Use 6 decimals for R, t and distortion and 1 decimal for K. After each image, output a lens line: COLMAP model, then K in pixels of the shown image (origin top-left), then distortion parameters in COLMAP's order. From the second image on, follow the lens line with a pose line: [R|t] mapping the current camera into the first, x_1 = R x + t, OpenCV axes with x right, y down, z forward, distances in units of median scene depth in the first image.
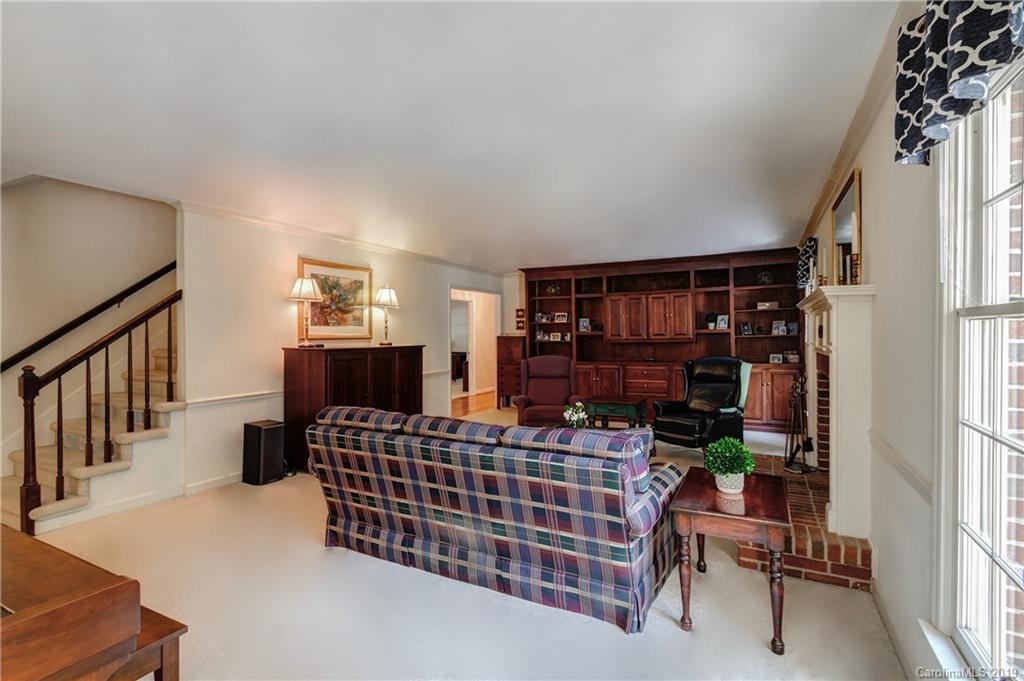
lens RADIAL K [[492.4, 0, 504.2], [0, 492.4, 337.9], [0, 0, 1]] dist [-0.003779, 0.001072]
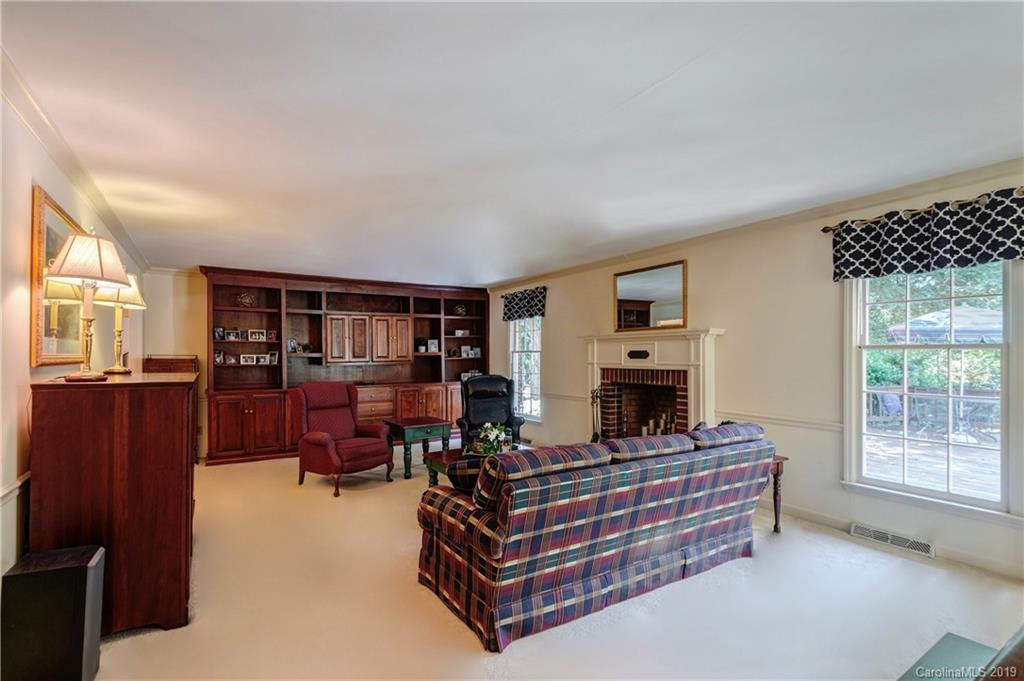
lens RADIAL K [[492.4, 0, 517.1], [0, 492.4, 360.9], [0, 0, 1]] dist [-0.003779, 0.001072]
pose [[0.495682, -0.003391, 0.868497, -0.439747], [0.005003, 0.999987, 0.001049, 0.001839], [-0.868490, 0.003825, 0.495693, 0.282334]]
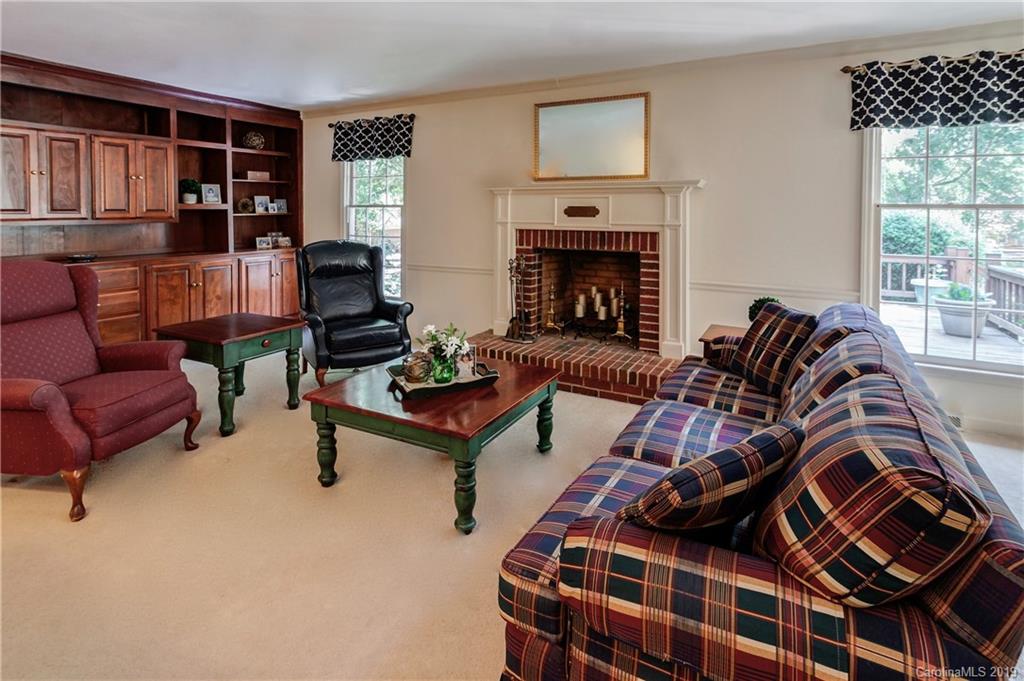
lens RADIAL K [[520.4, 0, 538.1], [0, 520.4, 225.9], [0, 0, 1]] dist [0.007351, -0.002337]
pose [[-0.007978, -0.017065, 0.999823, -0.299677], [-0.000189, 0.999854, 0.017064, 0.000166], [-0.999968, -0.000053, -0.007980, 0.552234]]
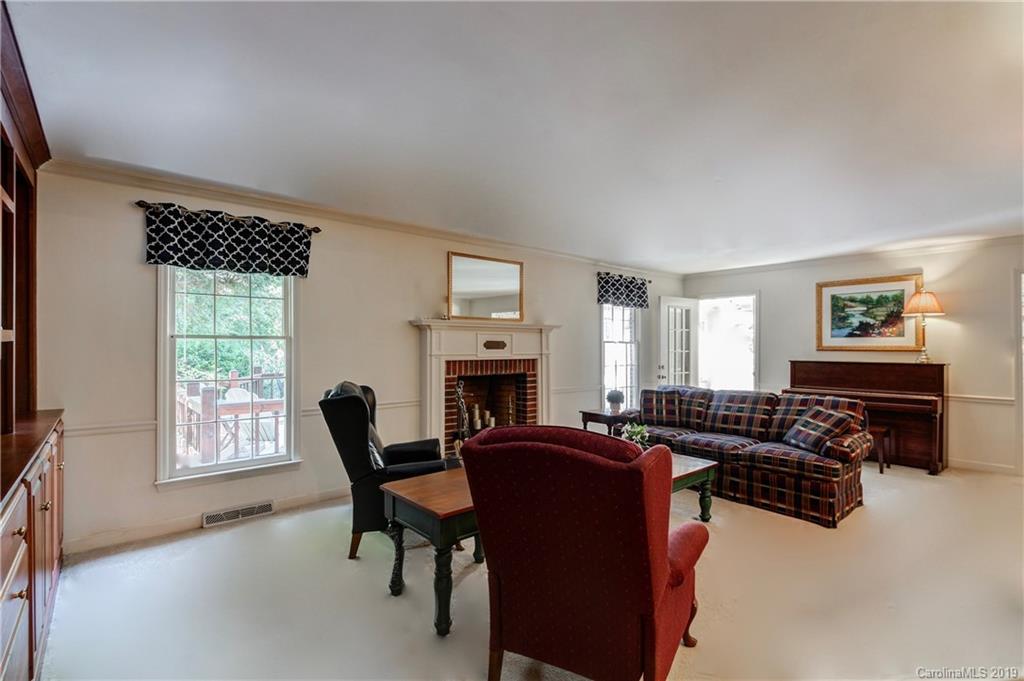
lens RADIAL K [[492.4, 0, 484.5], [0, 492.4, 351.1], [0, 0, 1]] dist [-0.003779, 0.001072]
pose [[-0.926530, -0.000770, 0.376220, 0.046207], [0.005122, 0.999879, 0.014659, -0.007890], [-0.376186, 0.015509, -0.926414, 1.197041]]
